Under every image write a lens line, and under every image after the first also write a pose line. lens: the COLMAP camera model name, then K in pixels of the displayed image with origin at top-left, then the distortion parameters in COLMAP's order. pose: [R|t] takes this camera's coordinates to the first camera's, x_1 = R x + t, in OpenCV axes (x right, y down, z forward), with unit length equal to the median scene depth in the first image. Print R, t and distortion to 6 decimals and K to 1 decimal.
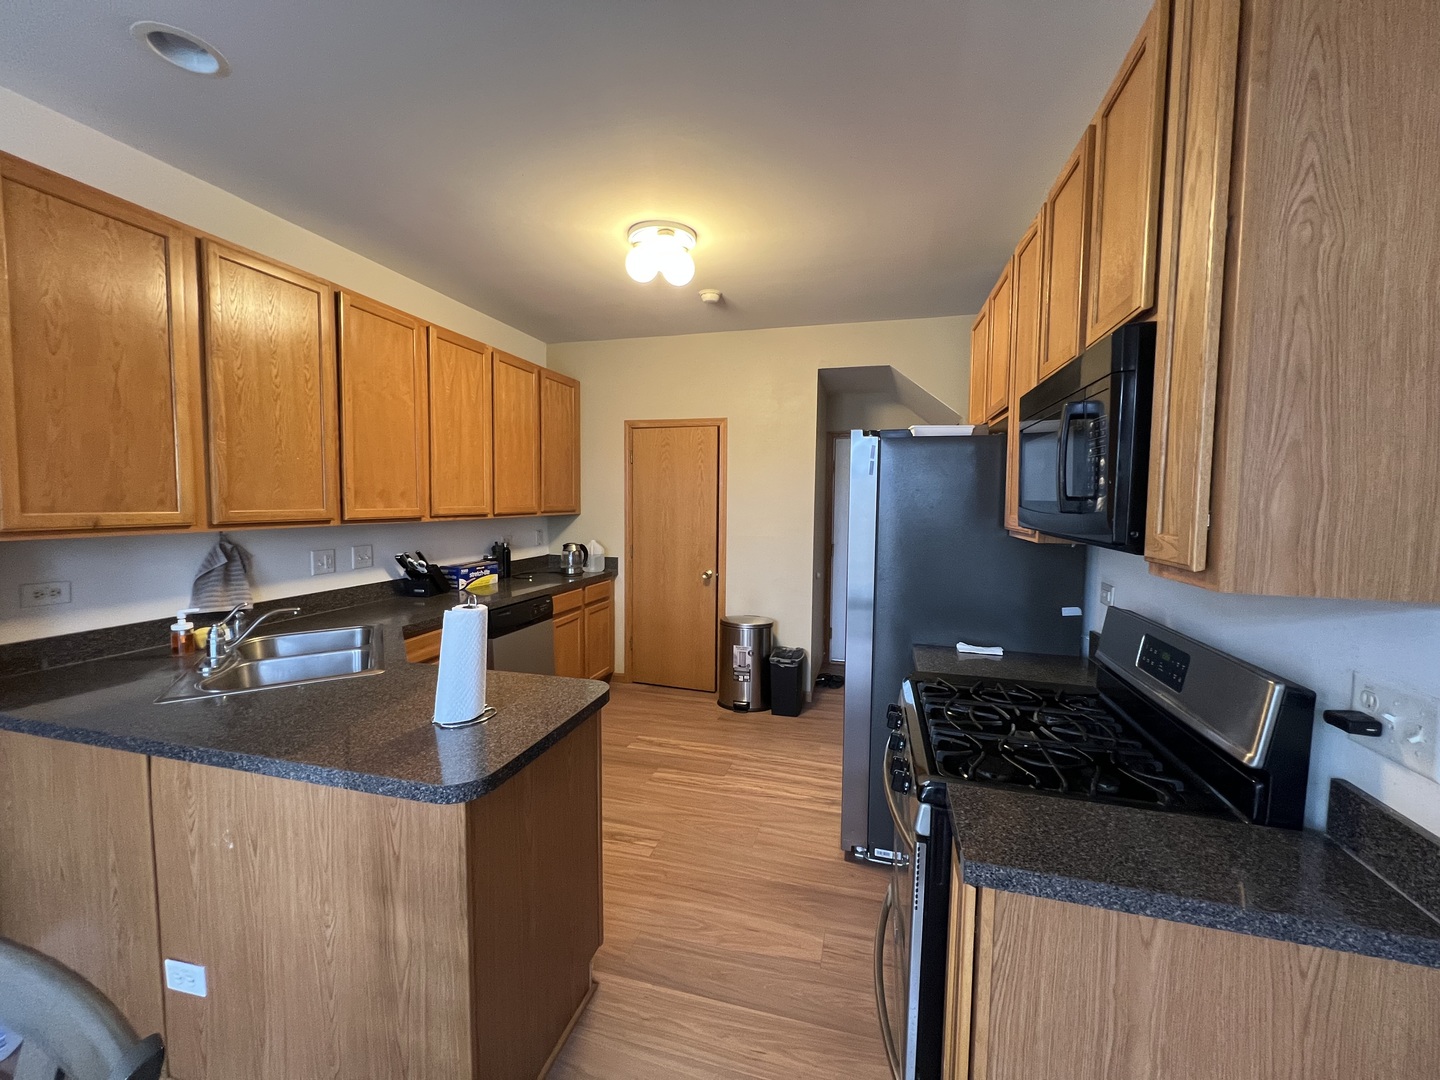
lens RADIAL K [[574.5, 0, 719.2], [0, 574.5, 533.6], [0, 0, 1]] dist [0.001499, 0.000197]
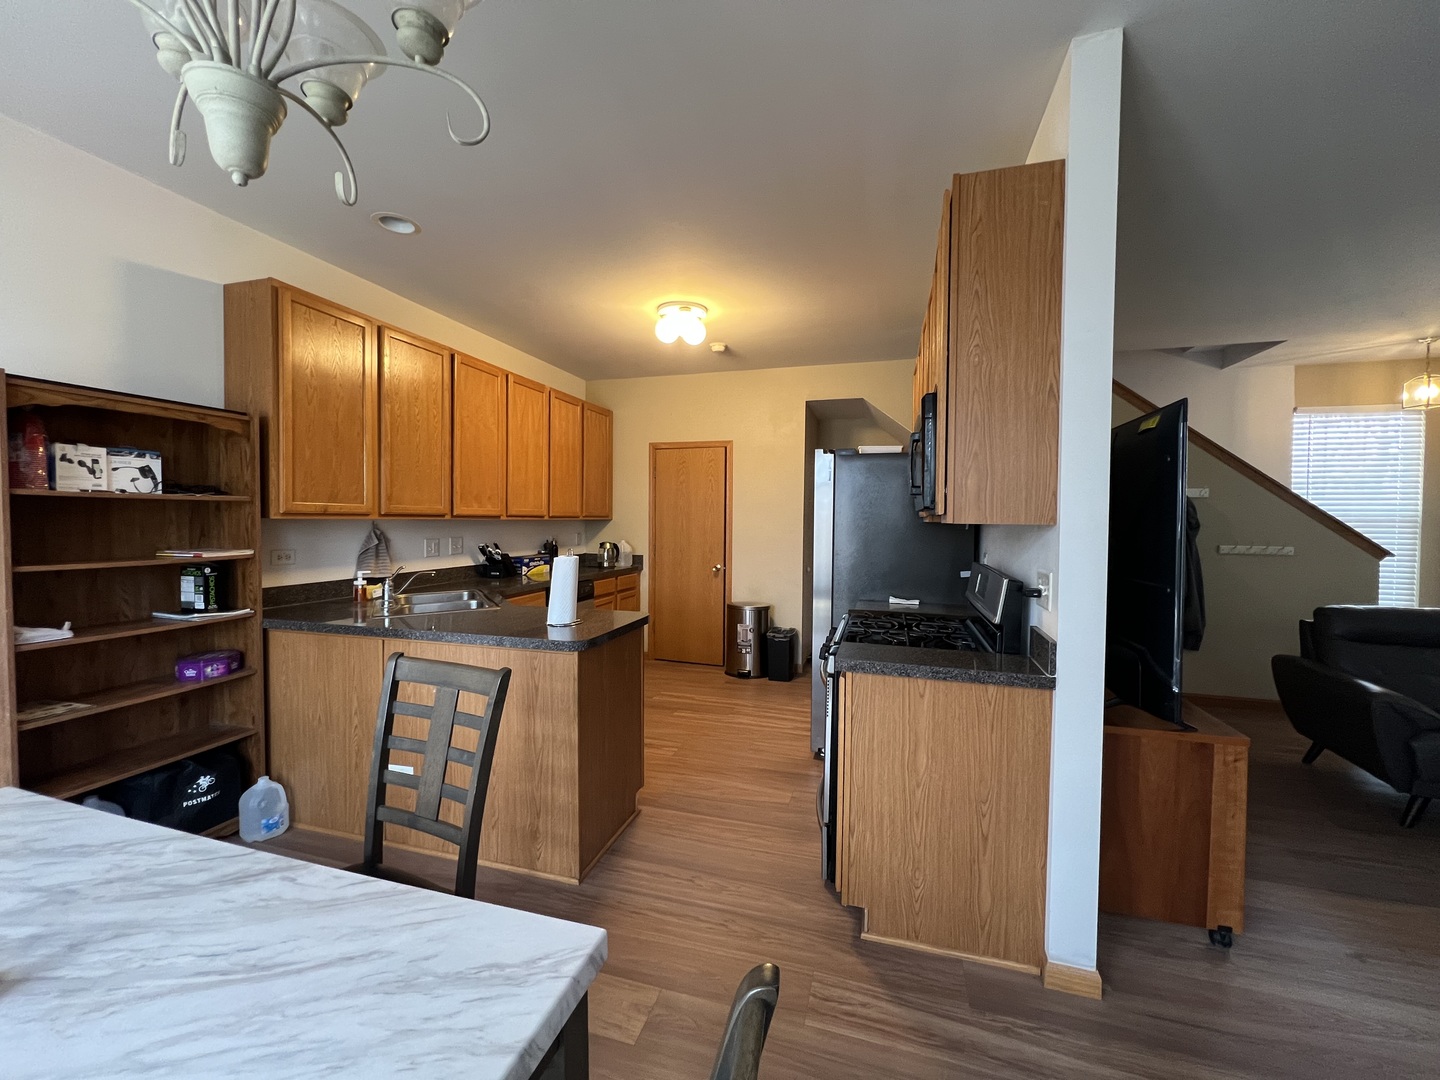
lens RADIAL K [[574.5, 0, 719.2], [0, 574.5, 533.6], [0, 0, 1]] dist [0.001499, 0.000197]
pose [[0.999717, -0.000535, -0.023768, 0.020204], [-0.000314, 0.999363, -0.035687, 0.062129], [0.023772, 0.035685, 0.999080, -0.329689]]
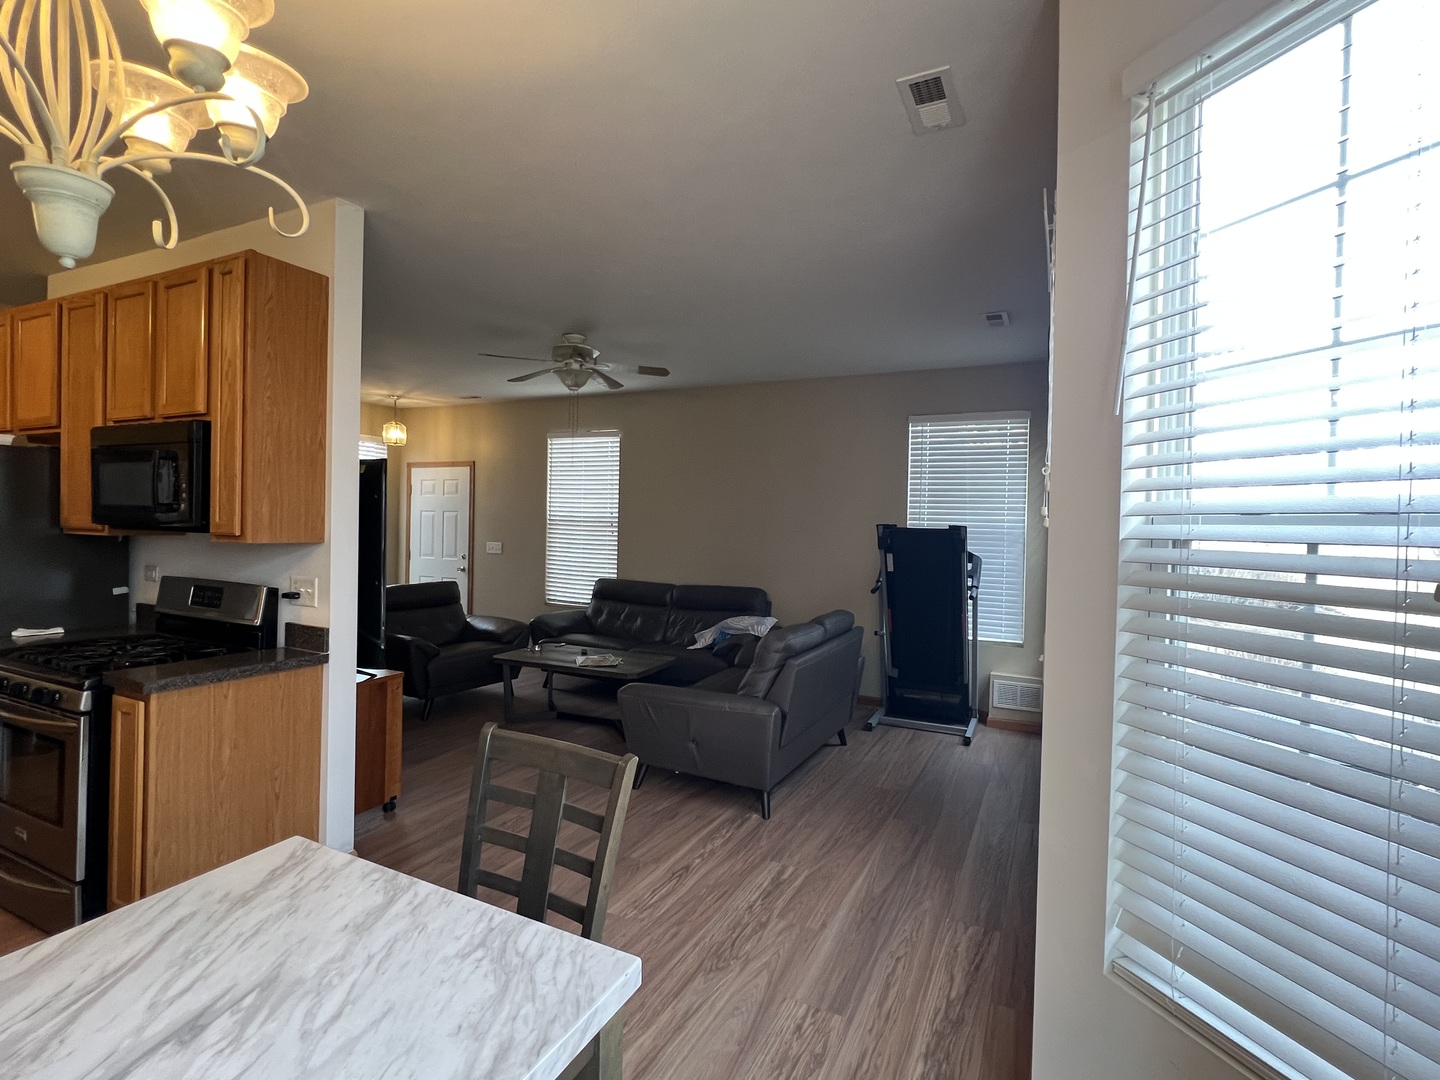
lens RADIAL K [[693.4, 0, 723.1], [0, 693.4, 534.2], [0, 0, 1]] dist [-0.005643, -0.000531]
pose [[0.177344, -0.019949, 0.983947, -0.492938], [0.038102, 0.999184, 0.013390, 0.029139], [-0.983411, 0.035116, 0.177960, -0.451193]]
